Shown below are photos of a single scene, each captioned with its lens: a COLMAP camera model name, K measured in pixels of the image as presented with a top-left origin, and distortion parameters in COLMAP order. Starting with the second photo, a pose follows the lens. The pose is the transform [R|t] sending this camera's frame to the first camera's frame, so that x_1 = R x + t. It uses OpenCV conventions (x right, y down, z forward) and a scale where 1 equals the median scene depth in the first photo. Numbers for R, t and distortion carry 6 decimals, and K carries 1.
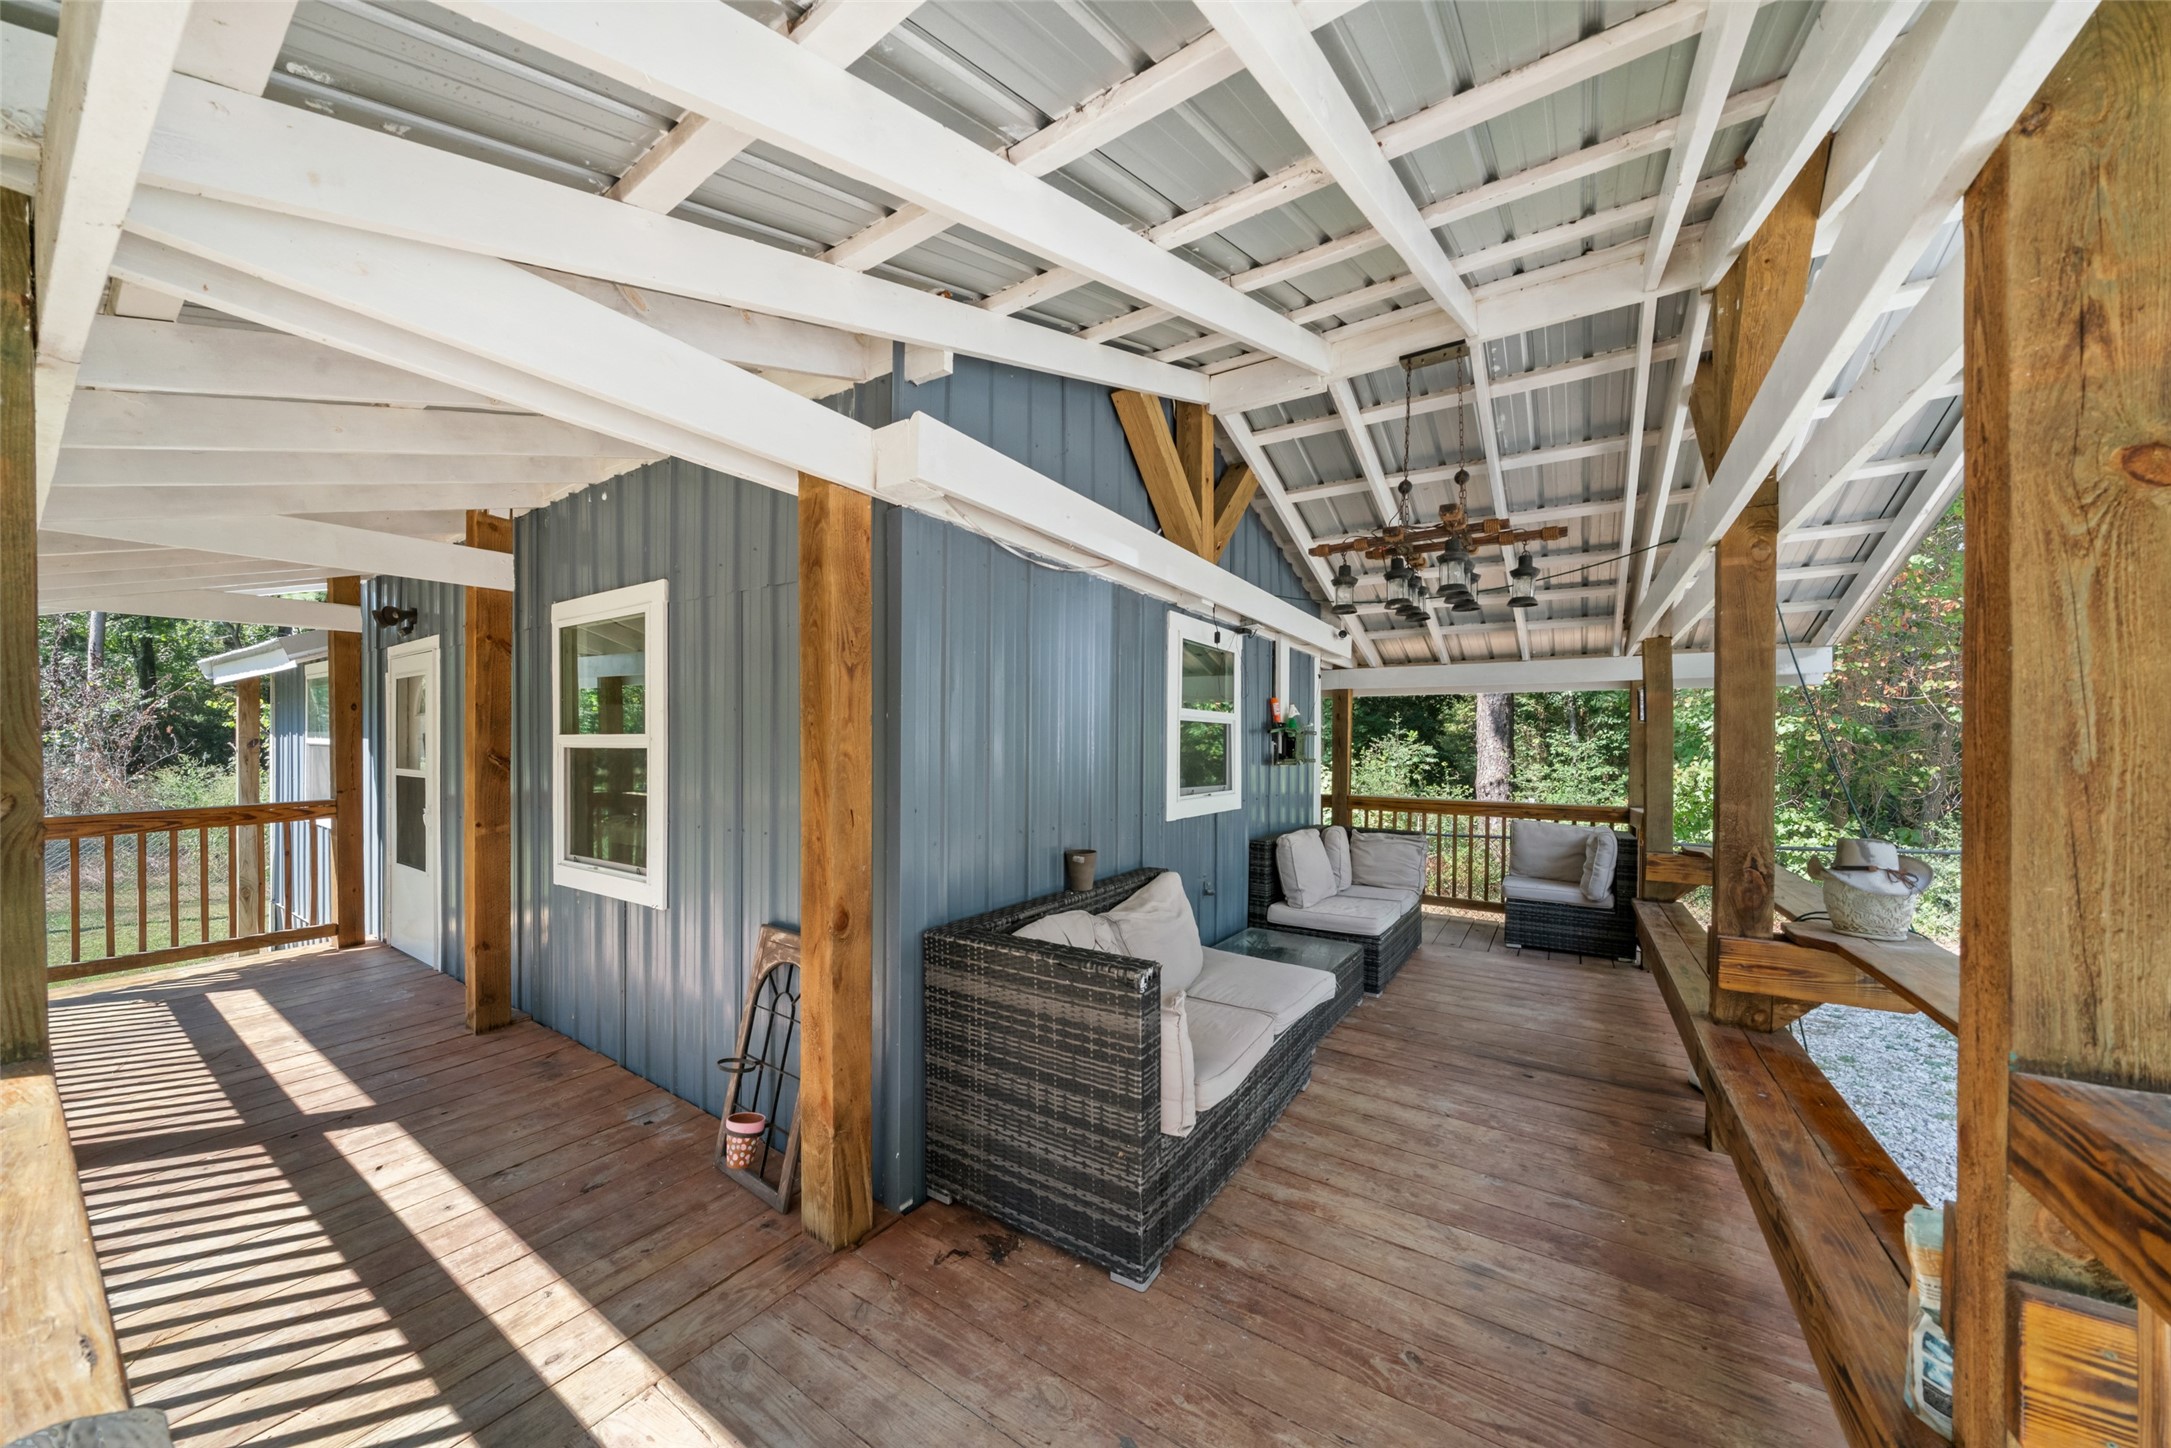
lens RADIAL K [[752.3, 0, 1084.3], [0, 752.3, 749.3], [0, 0, 1]] dist [-0.000358, 0.000150]
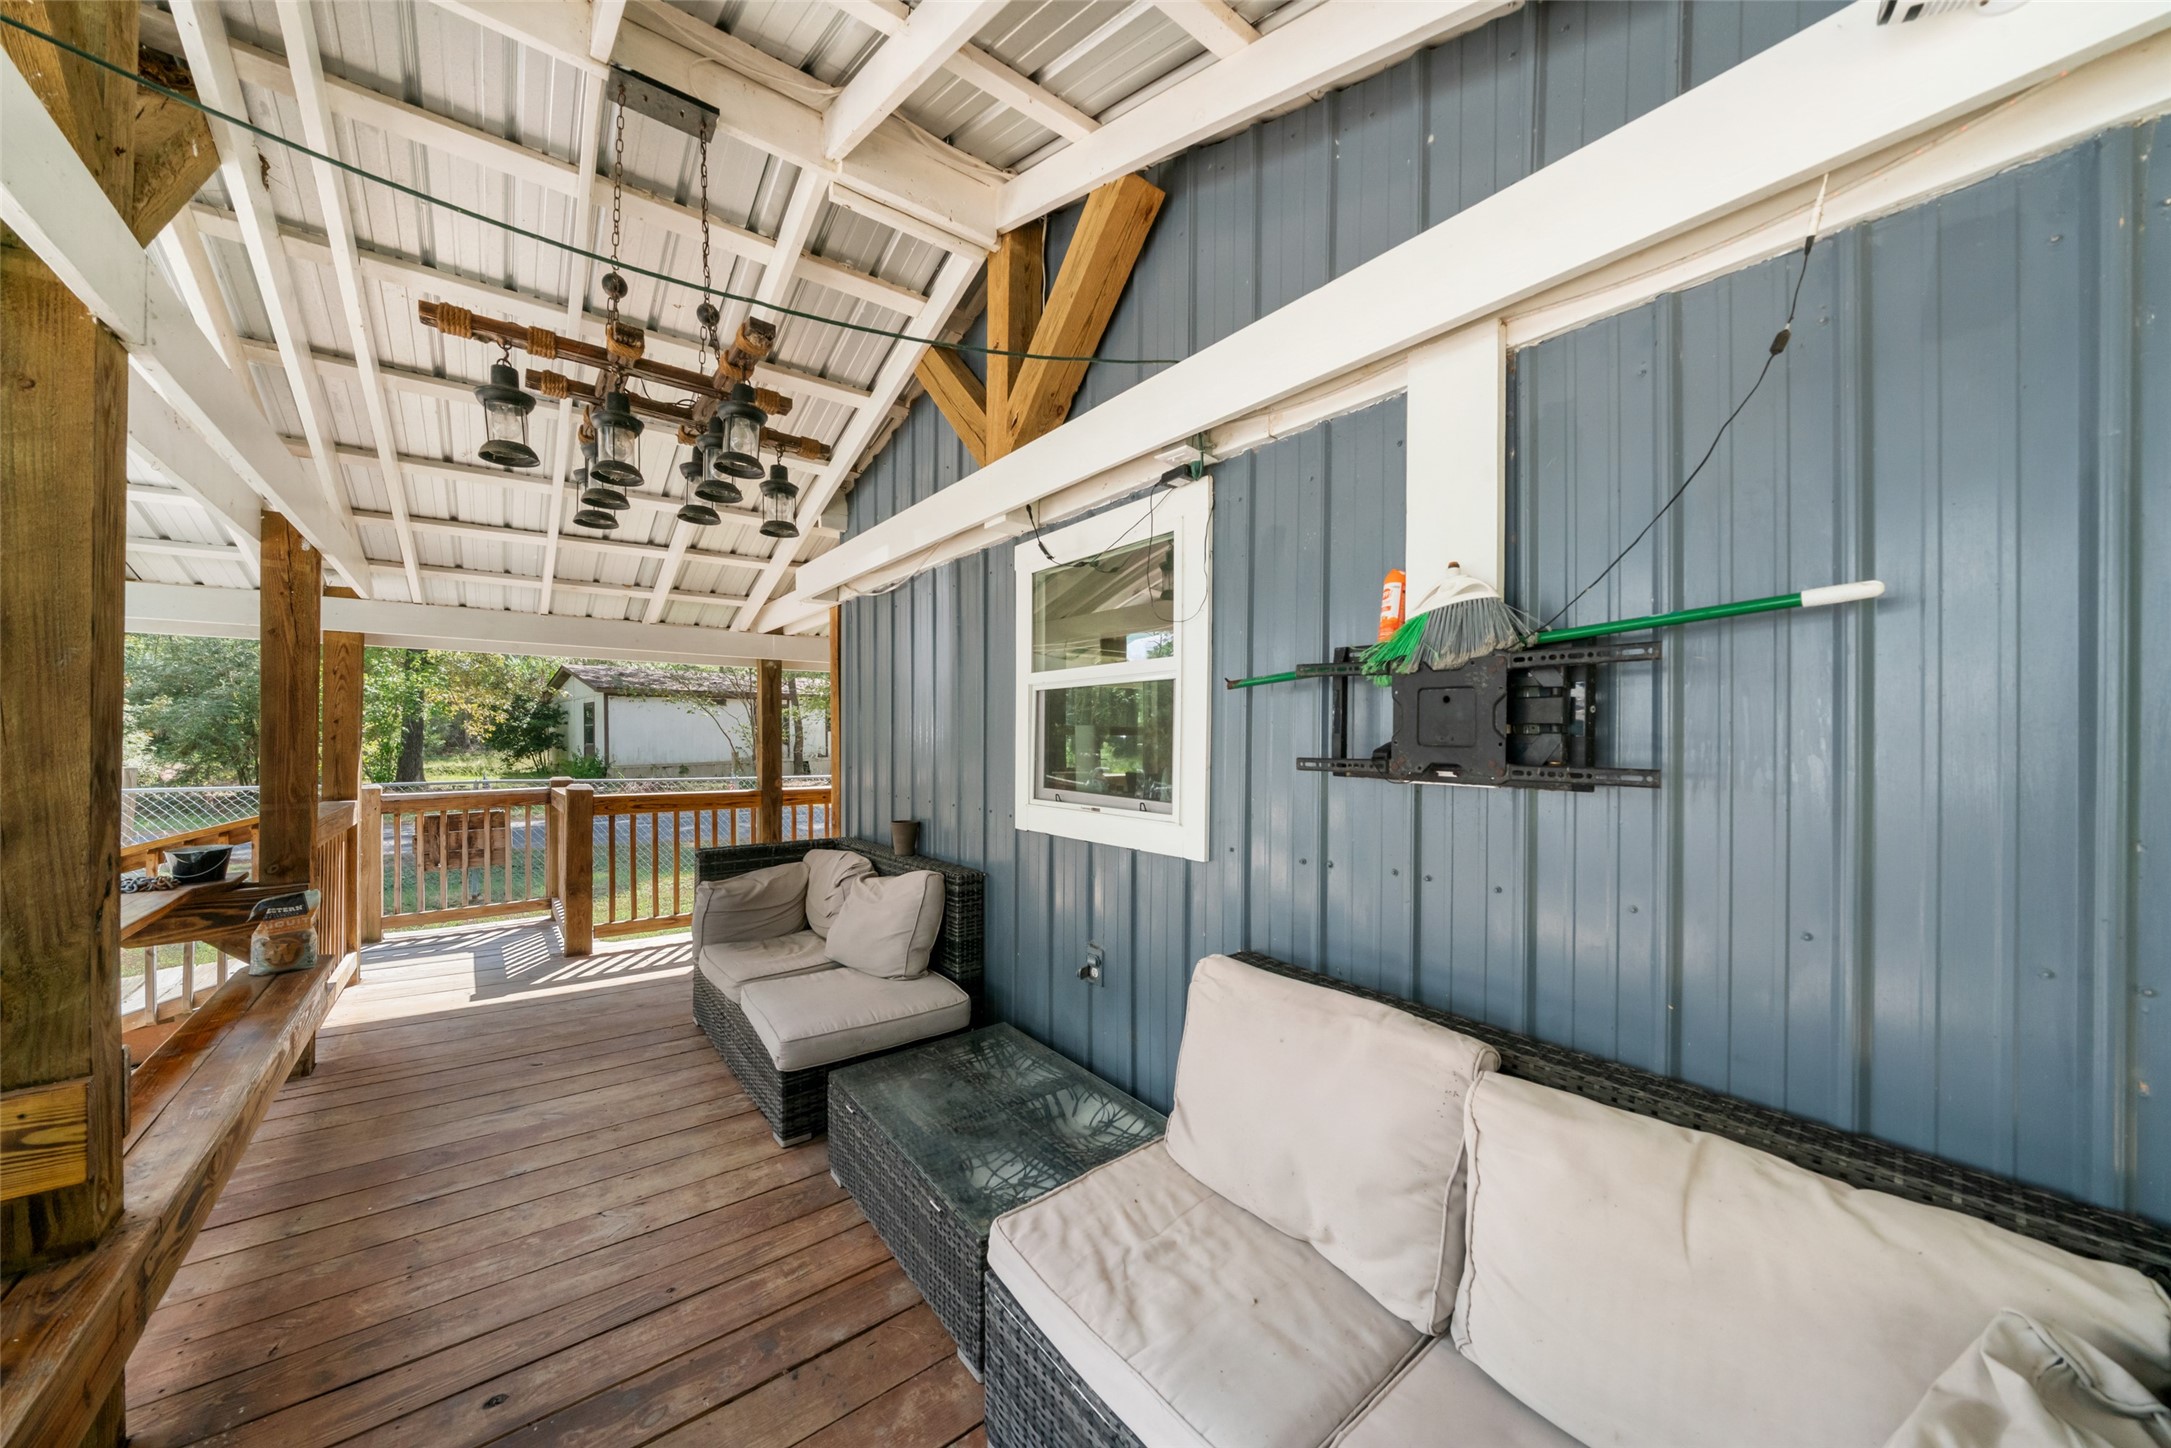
lens RADIAL K [[752.3, 0, 1084.3], [0, 752.3, 749.3], [0, 0, 1]] dist [-0.000358, 0.000150]
pose [[-0.327577, -0.004361, -0.944814, 0.776746], [-0.013945, 0.999903, 0.000220, 0.015297], [0.944721, 0.013248, -0.327606, 1.274145]]
